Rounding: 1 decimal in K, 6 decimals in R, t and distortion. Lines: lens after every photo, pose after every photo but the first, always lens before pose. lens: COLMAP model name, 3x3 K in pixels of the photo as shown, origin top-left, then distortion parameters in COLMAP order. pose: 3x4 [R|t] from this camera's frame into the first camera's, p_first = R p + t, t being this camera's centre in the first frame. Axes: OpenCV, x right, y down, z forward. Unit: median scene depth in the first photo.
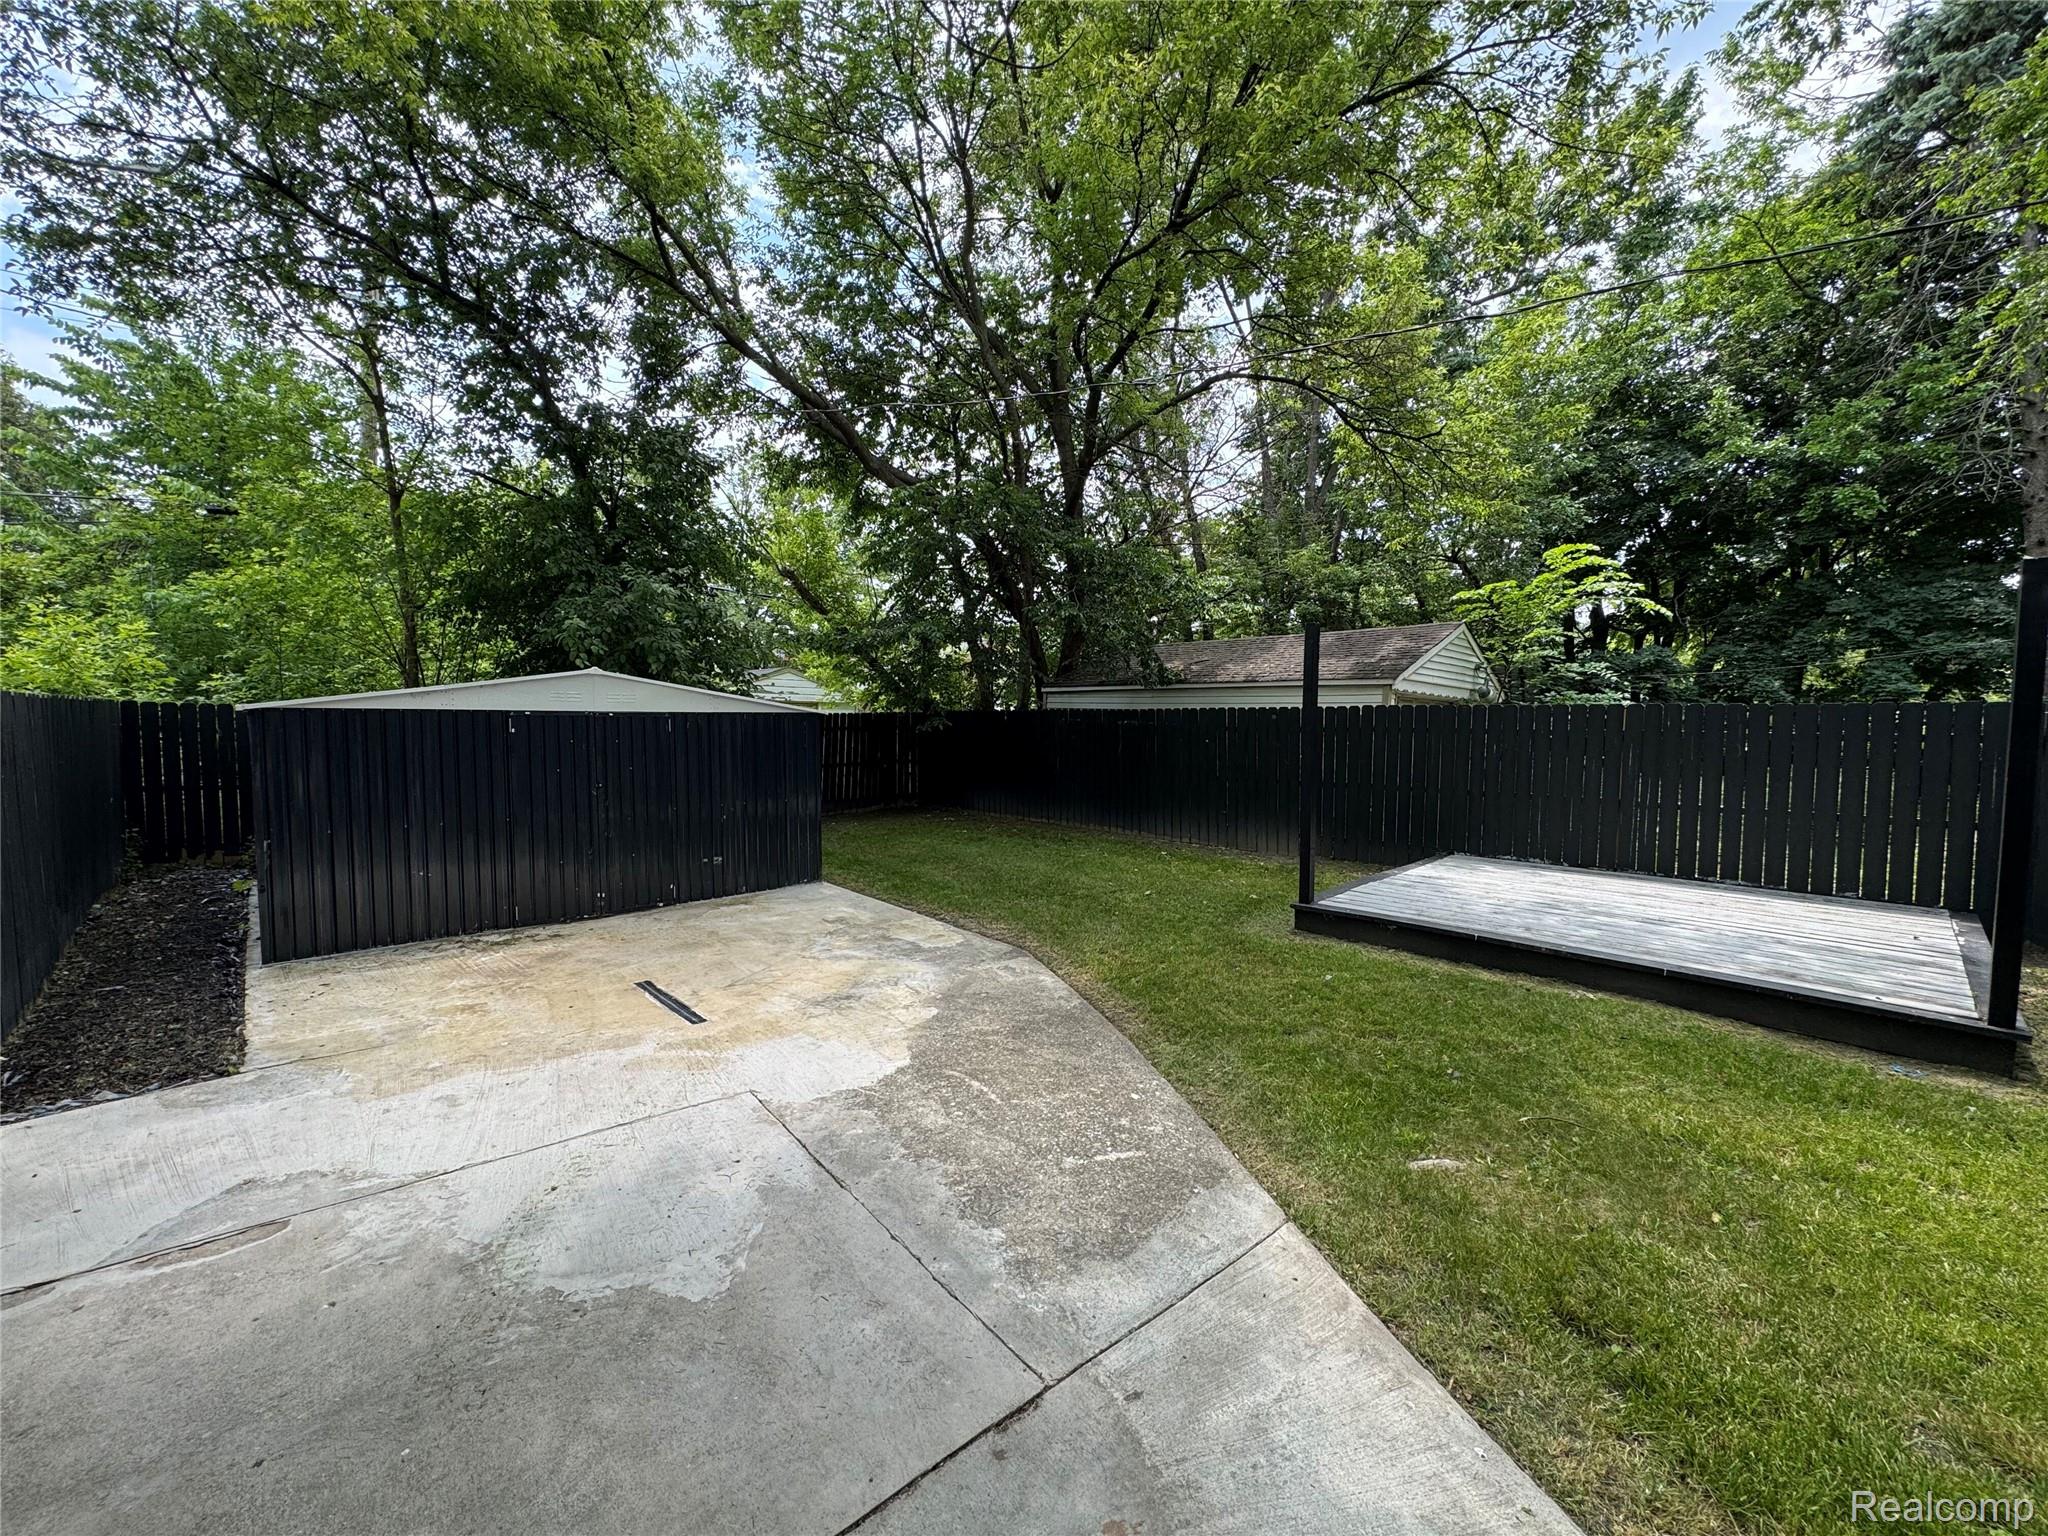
lens RADIAL K [[810.7, 0, 1024.0], [0, 810.7, 768.0], [0, 0, 1]] dist [-0.002859, 0.000542]
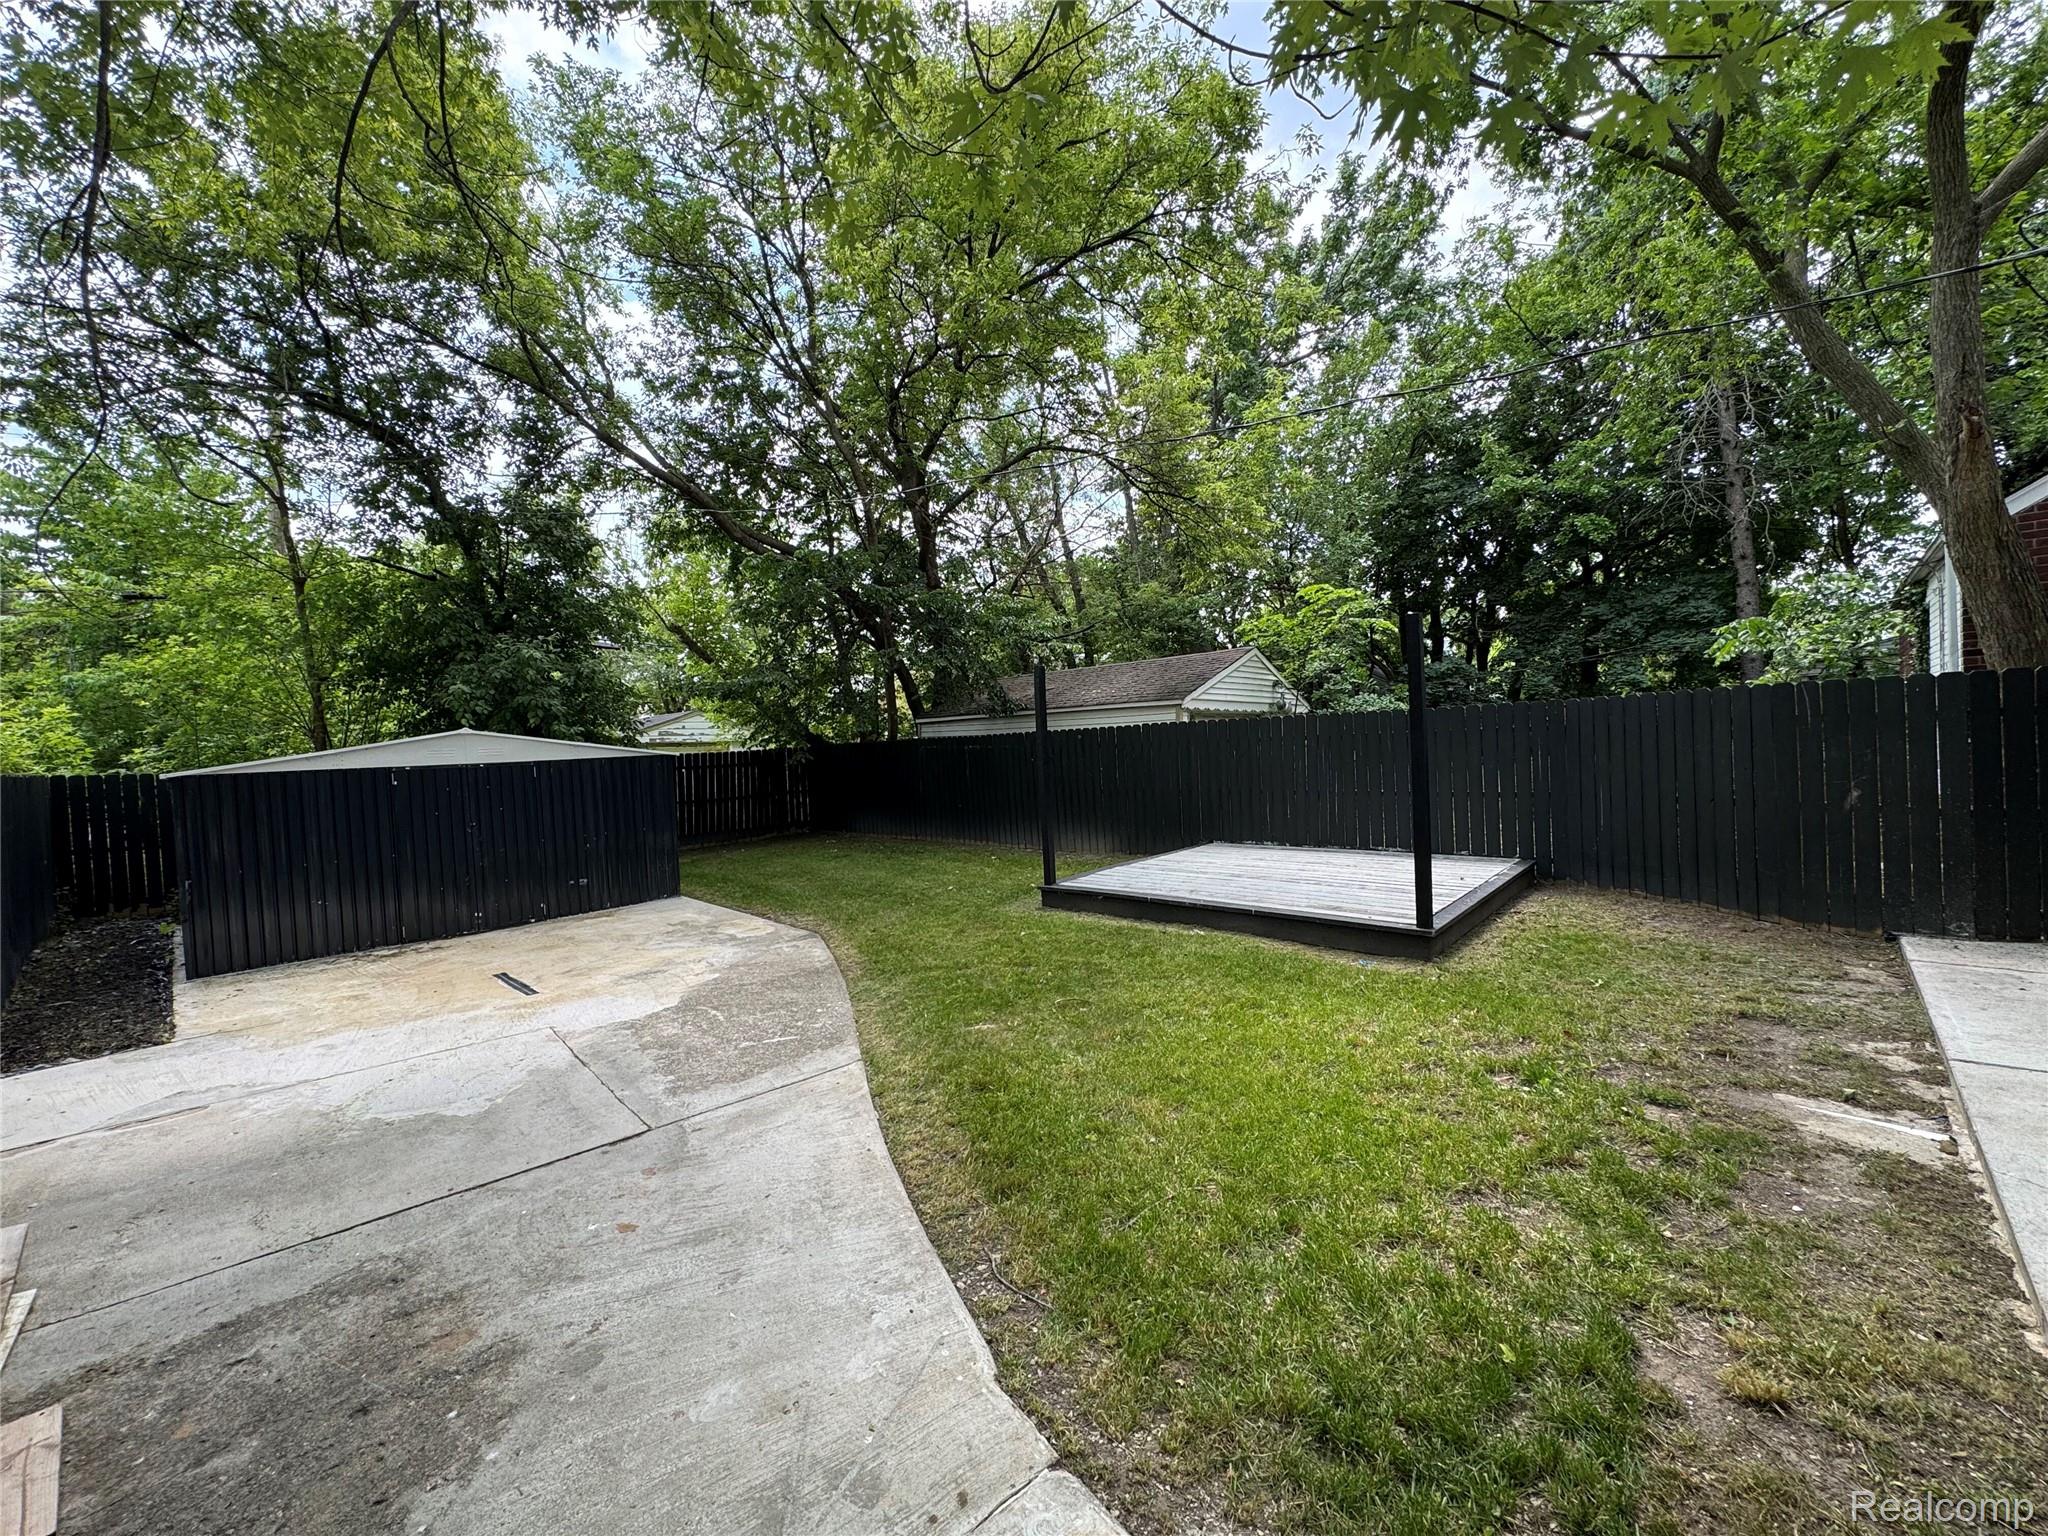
lens RADIAL K [[810.7, 0, 1024.0], [0, 810.7, 768.0], [0, 0, 1]] dist [-0.002859, 0.000542]
pose [[0.997191, -0.053983, 0.051931, 0.170464], [0.055535, 0.998038, -0.028926, 0.012802], [-0.050268, 0.031728, 0.998232, -0.182480]]
